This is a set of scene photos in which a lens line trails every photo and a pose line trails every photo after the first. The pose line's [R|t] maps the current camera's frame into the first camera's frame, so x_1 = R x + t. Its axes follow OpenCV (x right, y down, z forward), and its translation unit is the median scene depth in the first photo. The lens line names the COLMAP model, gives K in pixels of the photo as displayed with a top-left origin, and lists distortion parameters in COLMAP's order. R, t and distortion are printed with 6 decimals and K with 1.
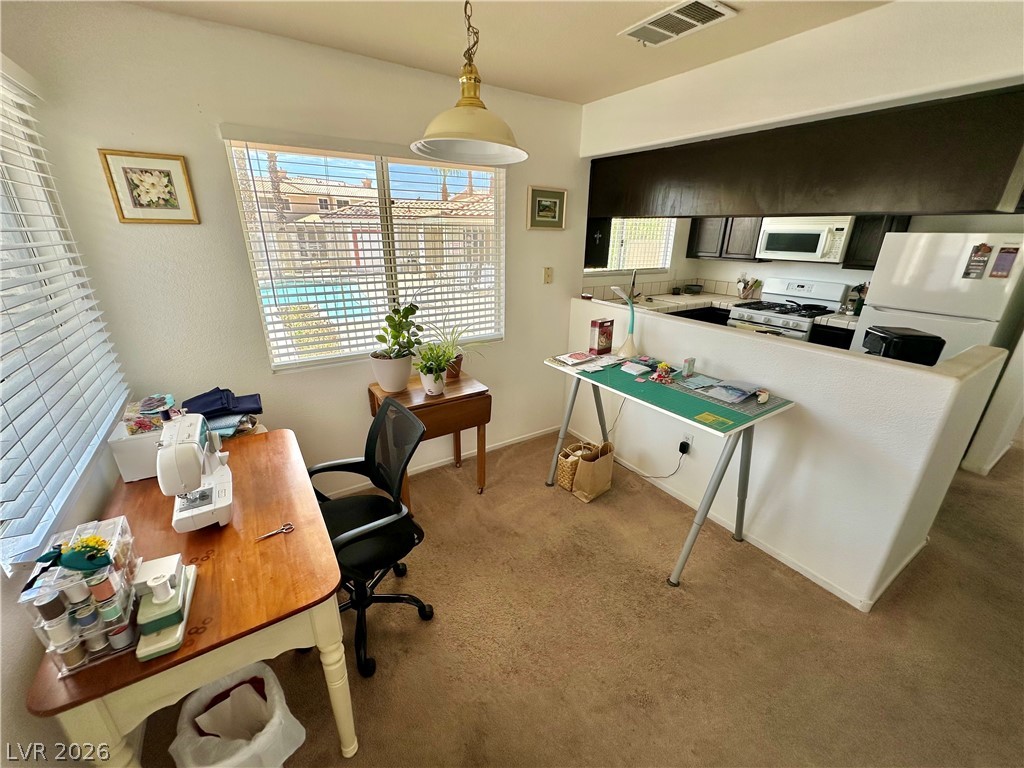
lens RADIAL K [[414.3, 0, 501.6], [0, 414.3, 383.8], [0, 0, 1]] dist [-0.004735, 0.001137]
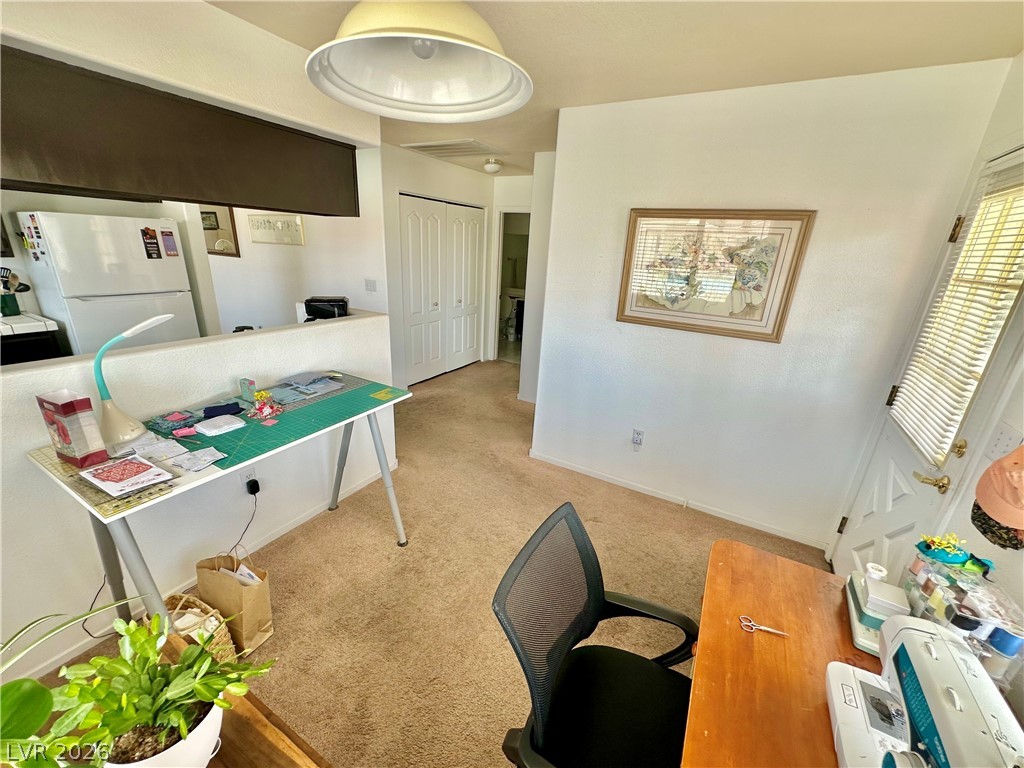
lens RADIAL K [[414.3, 0, 514.7], [0, 414.3, 386.9], [0, 0, 1]] dist [-0.004735, 0.001137]
pose [[-0.483474, -0.319635, 0.814915, -0.254917], [0.247000, 0.843306, 0.477311, -0.169385], [-0.839788, 0.432051, -0.328767, 0.460760]]
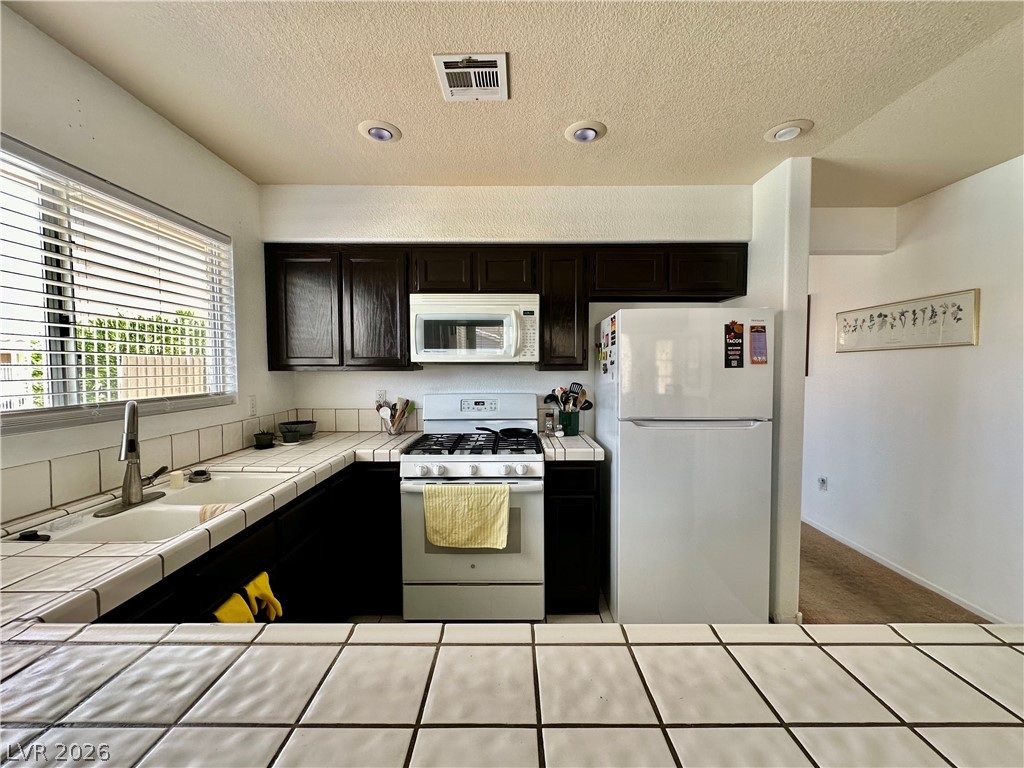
lens RADIAL K [[414.3, 0, 515.8], [0, 414.3, 384.7], [0, 0, 1]] dist [-0.004735, 0.001137]
pose [[0.517262, -0.051970, 0.854248, 0.215505], [0.302855, 0.944682, -0.125912, -0.166902], [-0.800449, 0.323843, 0.504387, 0.631346]]
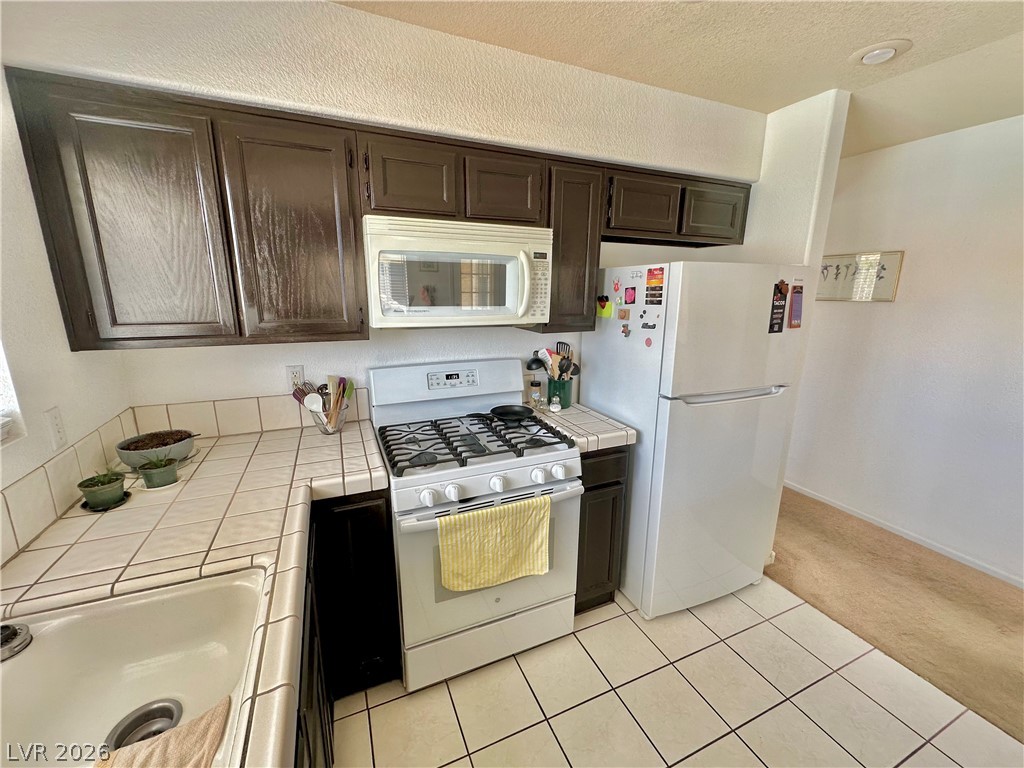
lens RADIAL K [[414.3, 0, 513.7], [0, 414.3, 384.6], [0, 0, 1]] dist [-0.004735, 0.001137]
pose [[0.132135, -0.235649, 0.962813, 0.286049], [0.334342, 0.925003, 0.180511, -0.289885], [-0.933143, 0.298057, 0.201013, 0.850850]]
